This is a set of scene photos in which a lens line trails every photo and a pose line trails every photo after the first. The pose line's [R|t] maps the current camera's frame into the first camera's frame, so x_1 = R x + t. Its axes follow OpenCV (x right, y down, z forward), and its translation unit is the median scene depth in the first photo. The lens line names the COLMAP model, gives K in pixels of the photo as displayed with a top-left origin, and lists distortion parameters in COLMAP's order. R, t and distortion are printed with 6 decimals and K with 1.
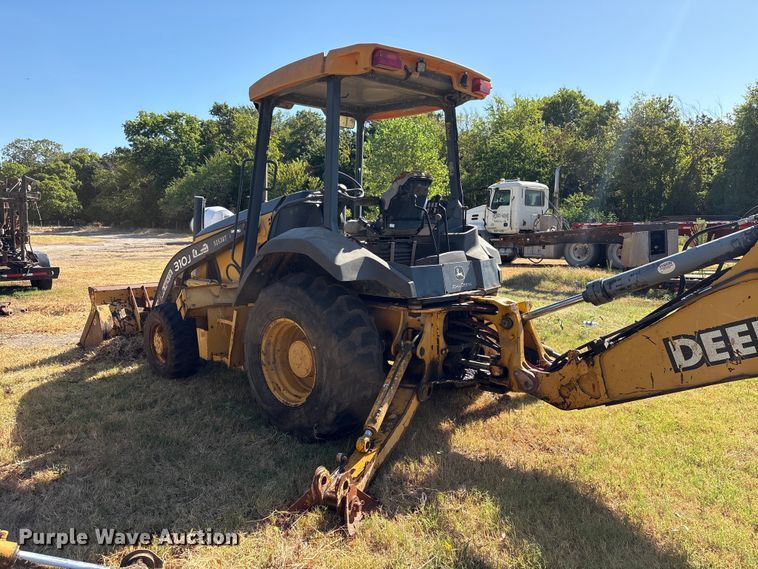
lens RADIAL K [[575.3, 0, 380.4], [0, 575.3, 285.0], [0, 0, 1]] dist [0.050490, -0.056575]
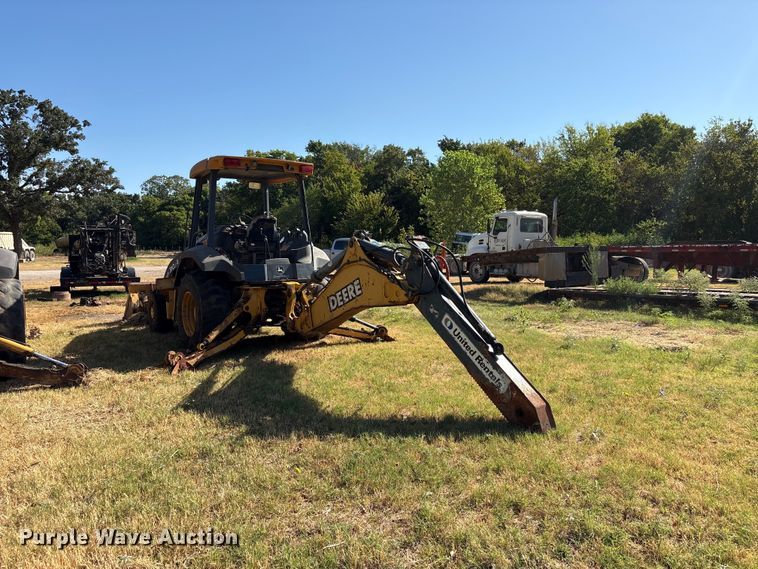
lens RADIAL K [[575.3, 0, 373.8], [0, 575.3, 289.3], [0, 0, 1]] dist [0.050490, -0.056575]
pose [[0.980631, 0.015139, -0.195279, 0.525641], [-0.022472, 0.999121, -0.035390, 0.067006], [0.194572, 0.039093, 0.980109, -0.502087]]
